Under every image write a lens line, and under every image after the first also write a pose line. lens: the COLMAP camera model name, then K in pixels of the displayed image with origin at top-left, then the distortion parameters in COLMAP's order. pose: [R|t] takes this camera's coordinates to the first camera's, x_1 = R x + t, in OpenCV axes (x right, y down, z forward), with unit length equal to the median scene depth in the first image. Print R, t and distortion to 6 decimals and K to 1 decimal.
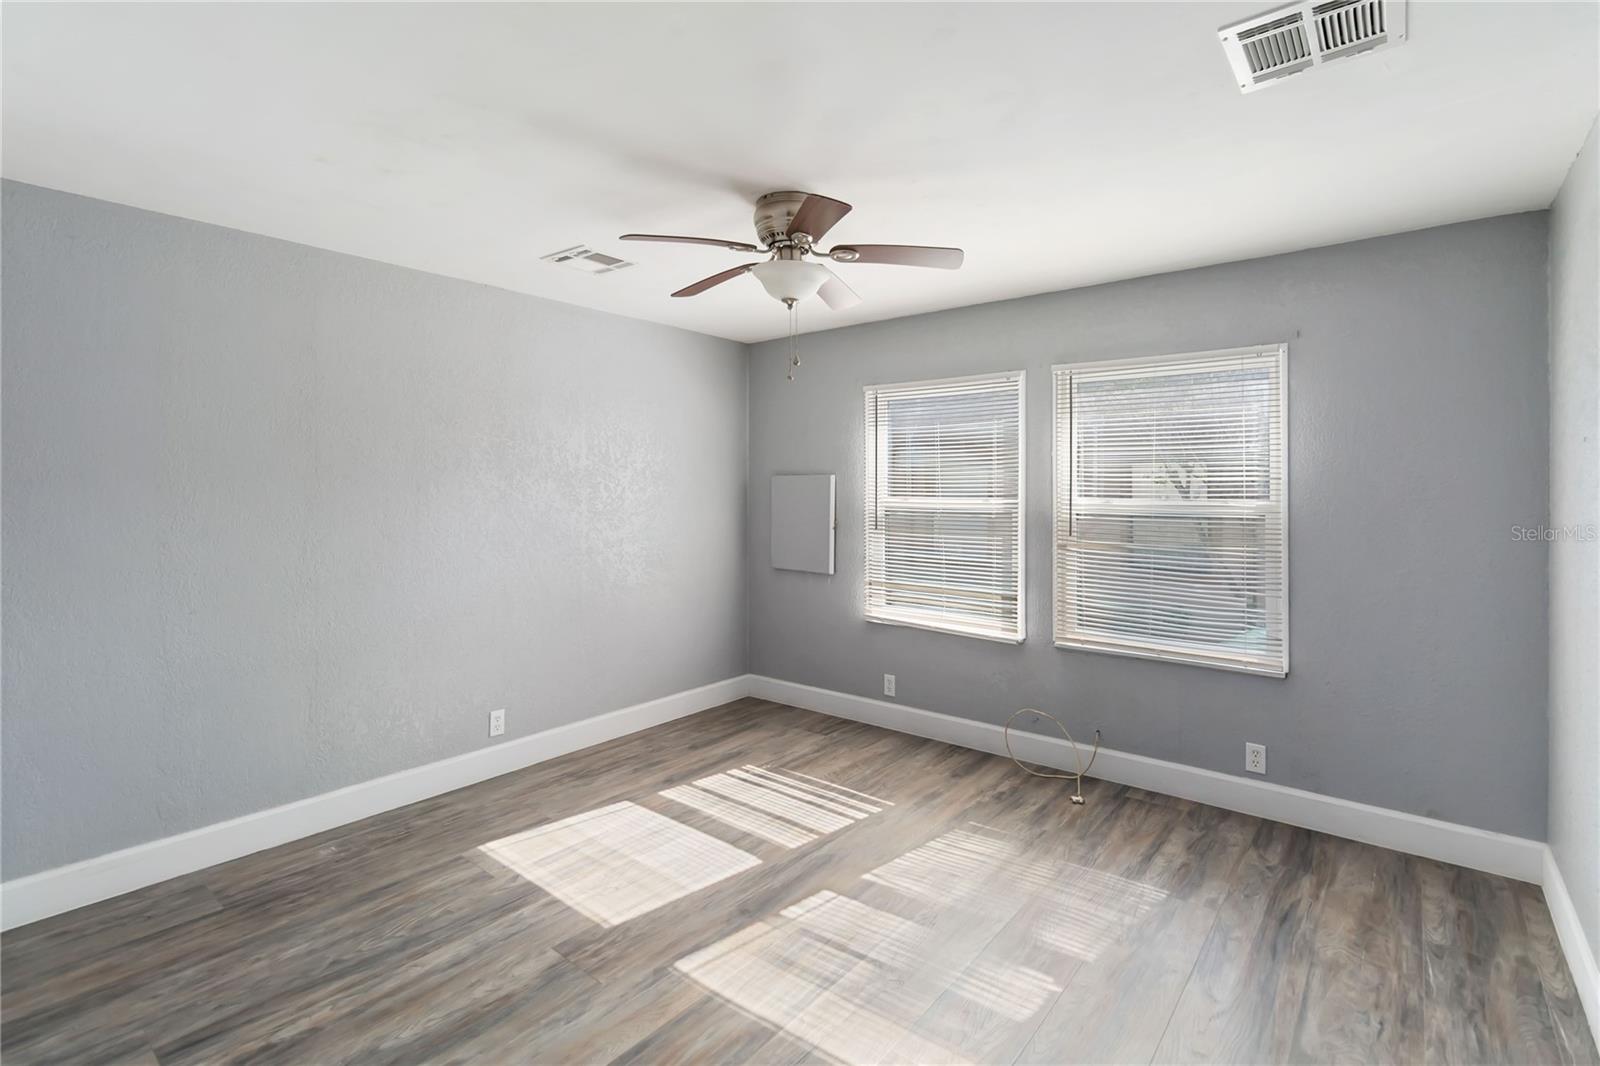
lens RADIAL K [[741.0, 0, 804.2], [0, 741.0, 488.9], [0, 0, 1]] dist [0.000839, 0.000163]
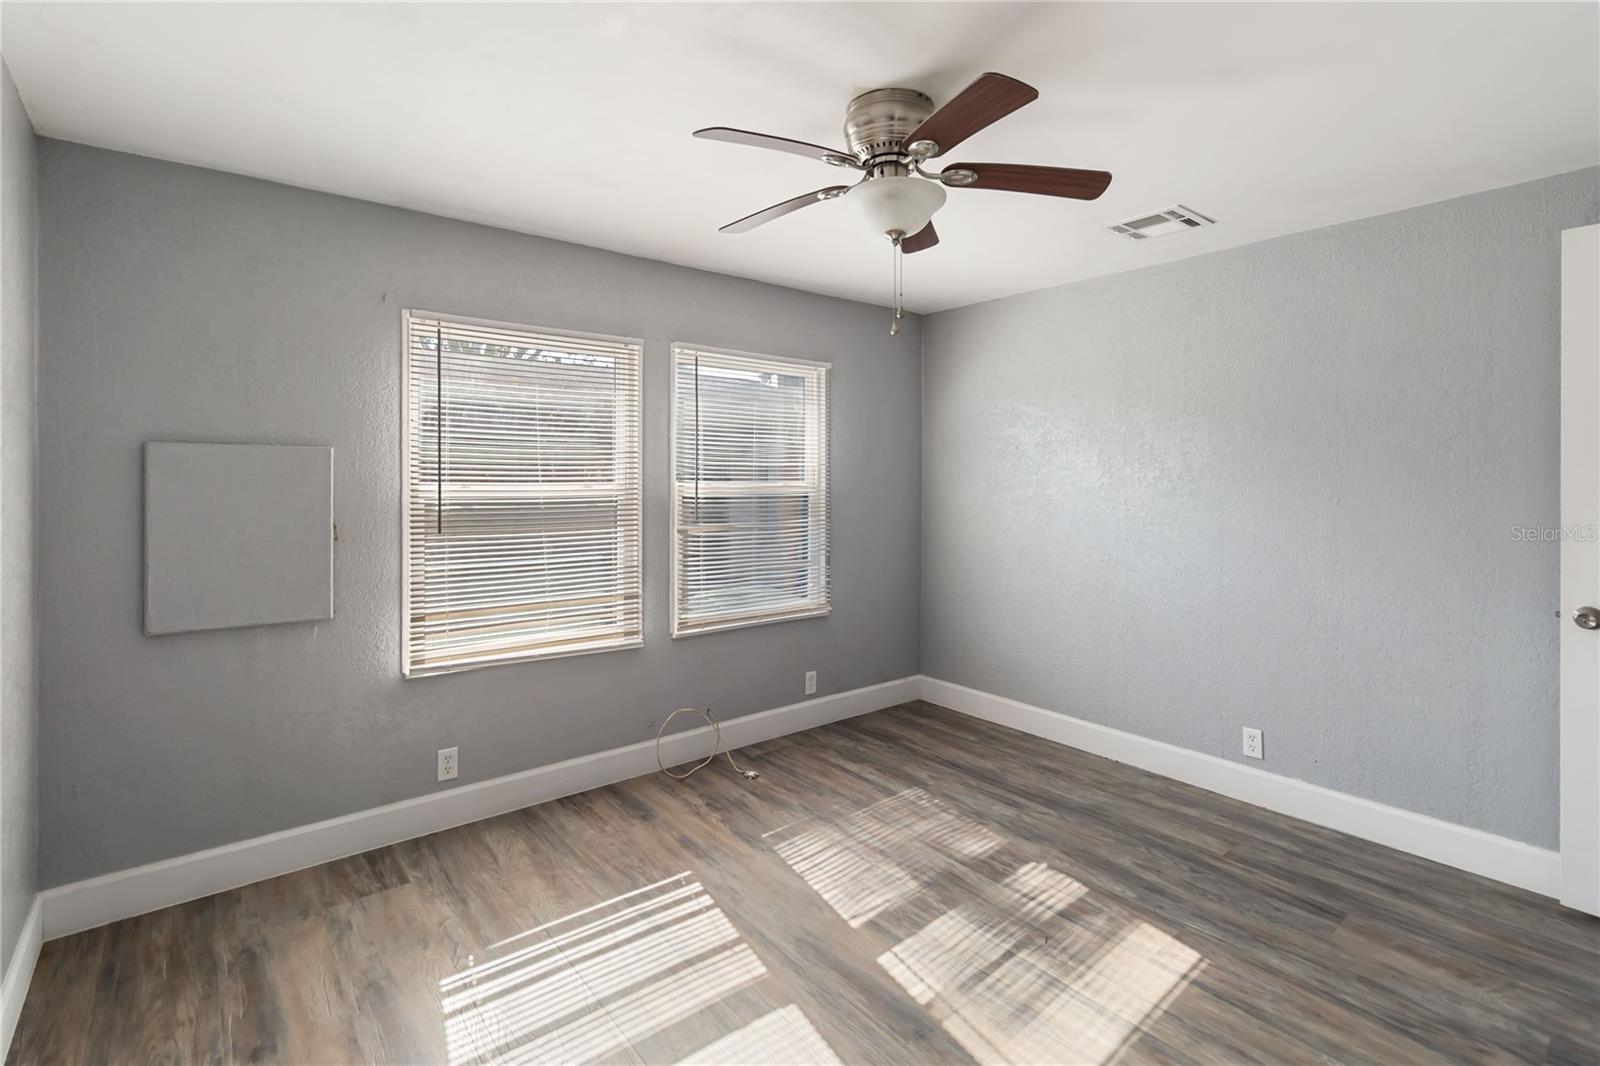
lens RADIAL K [[746.2, 0, 799.9], [0, 746.2, 478.0], [0, 0, 1]] dist [0.002306, 0.000362]
pose [[0.208047, -0.004174, 0.978110, -0.658523], [-0.003501, 0.999981, 0.005012, 0.001795], [-0.978112, -0.004467, 0.208029, 0.752623]]
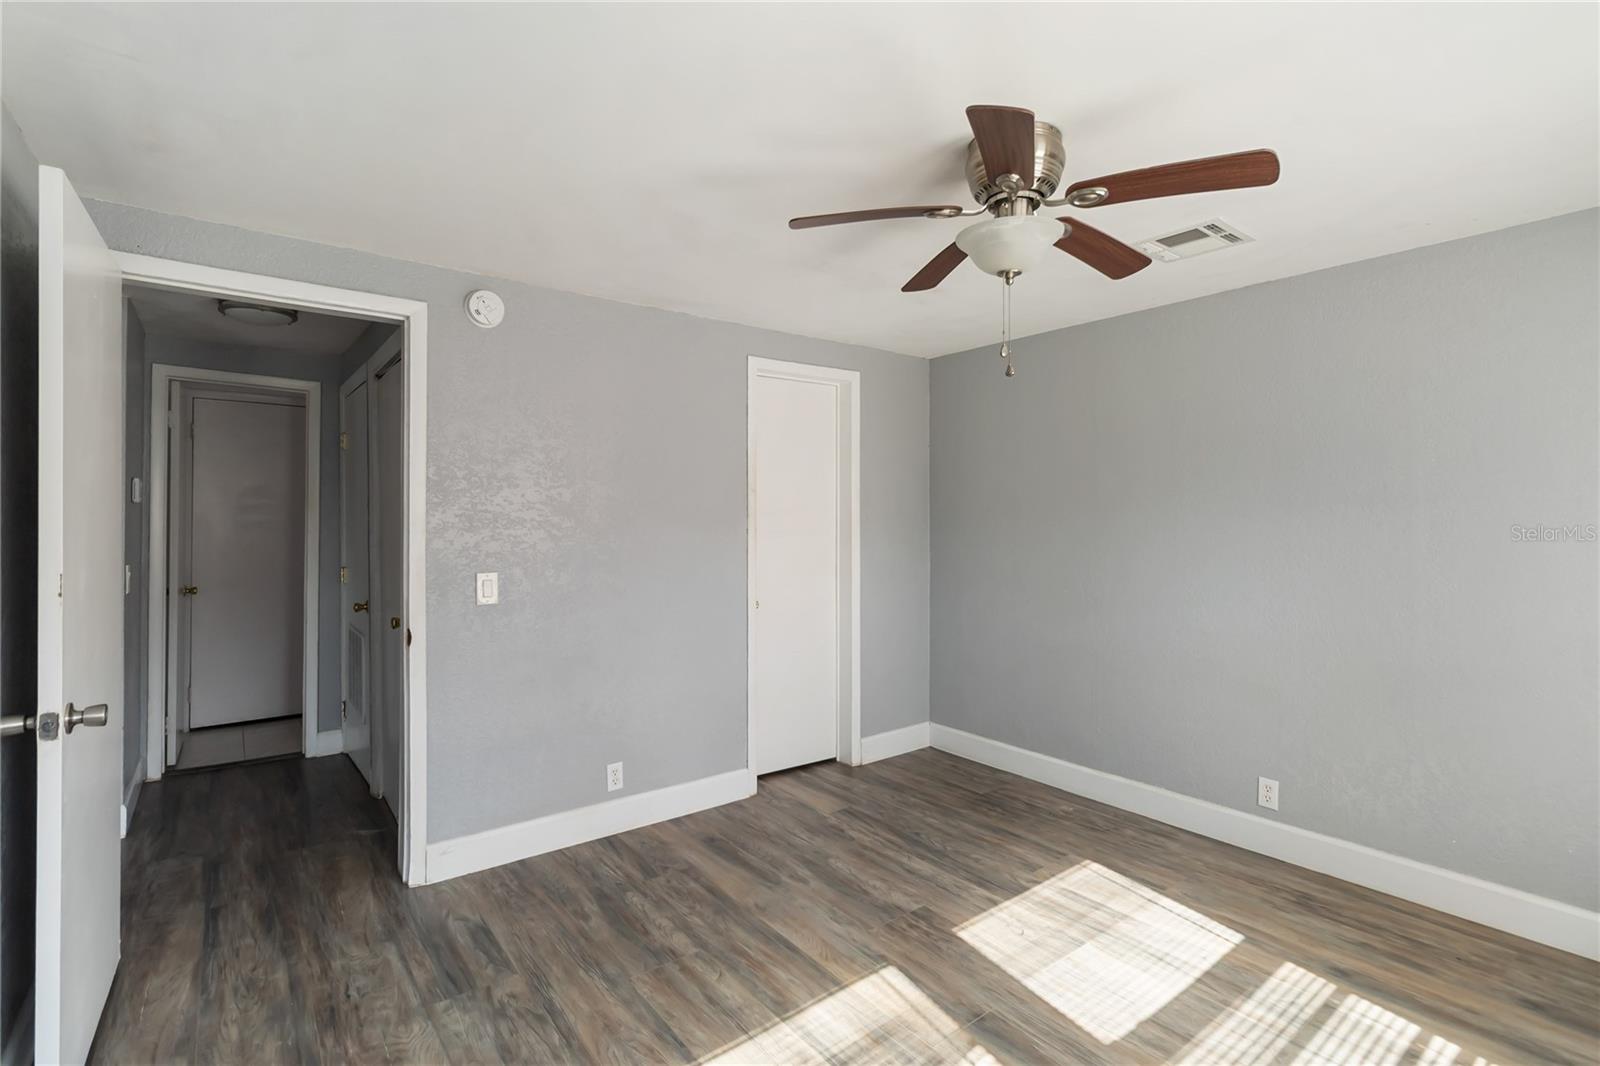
lens RADIAL K [[742.7, 0, 803.0], [0, 742.7, 515.4], [0, 0, 1]] dist [0.002974, 0.000289]
pose [[-0.221852, -0.003161, -0.975075, 0.623245], [0.002165, 0.999991, -0.003734, -0.001466], [0.975078, -0.002940, -0.221843, 0.776268]]
